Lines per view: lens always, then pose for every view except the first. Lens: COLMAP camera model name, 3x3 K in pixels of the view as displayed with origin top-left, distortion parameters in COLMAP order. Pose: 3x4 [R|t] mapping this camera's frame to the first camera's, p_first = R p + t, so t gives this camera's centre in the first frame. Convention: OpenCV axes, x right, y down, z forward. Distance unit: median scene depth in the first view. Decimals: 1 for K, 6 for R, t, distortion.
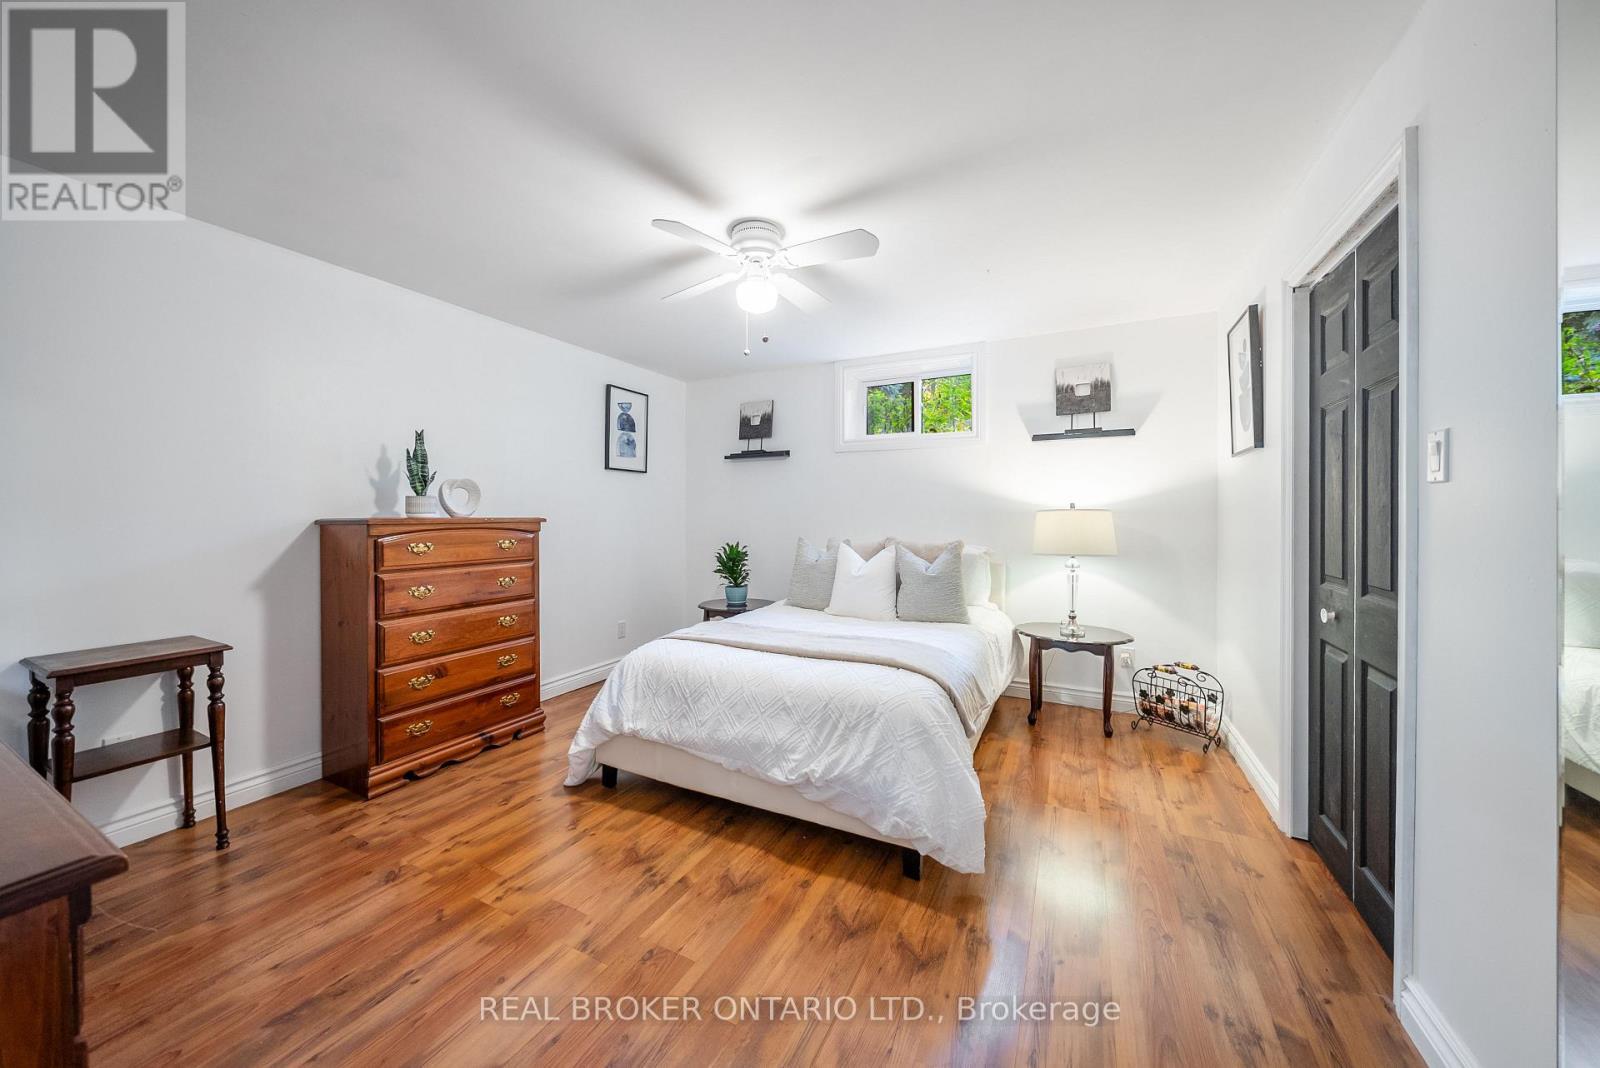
lens RADIAL K [[548.8, 0, 800.0], [0, 548.8, 534.0], [0, 0, 1]] dist [-0.004904, -0.000273]
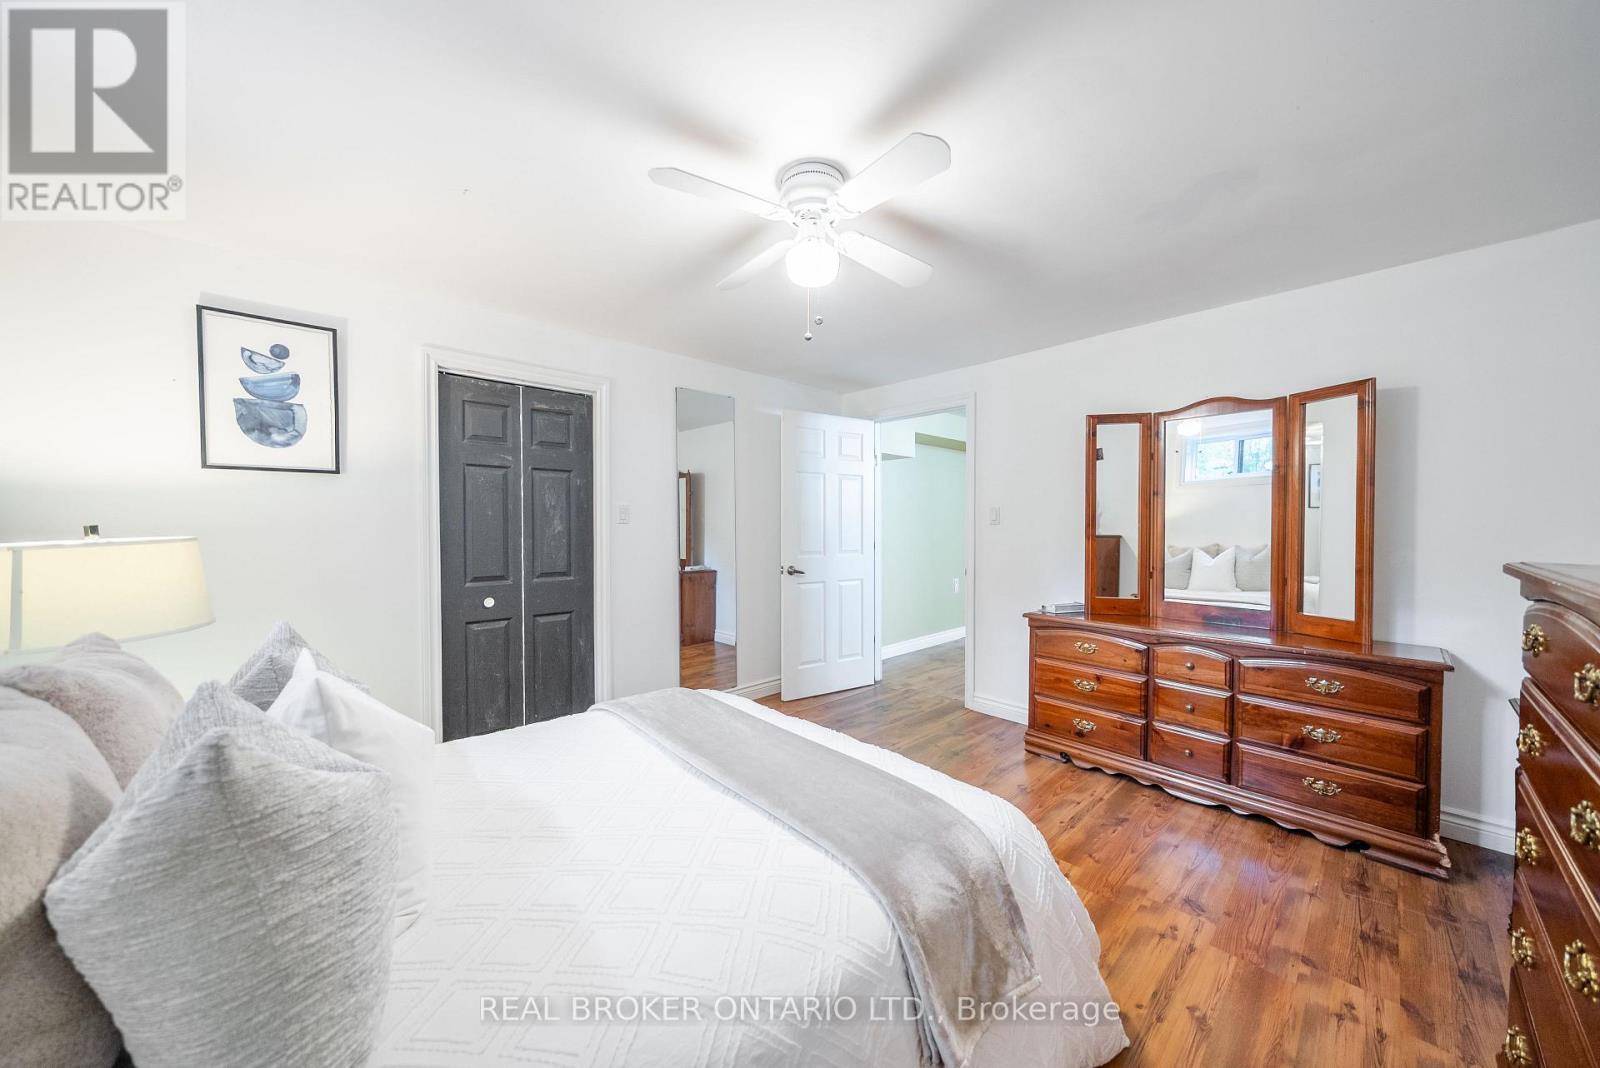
lens RADIAL K [[548.8, 0, 800.0], [0, 548.8, 534.0], [0, 0, 1]] dist [-0.004904, -0.000273]
pose [[-0.934014, -0.008949, 0.357125, -0.385052], [0.007345, 0.998994, 0.044243, -0.090389], [-0.357162, 0.043947, -0.933008, 1.950111]]
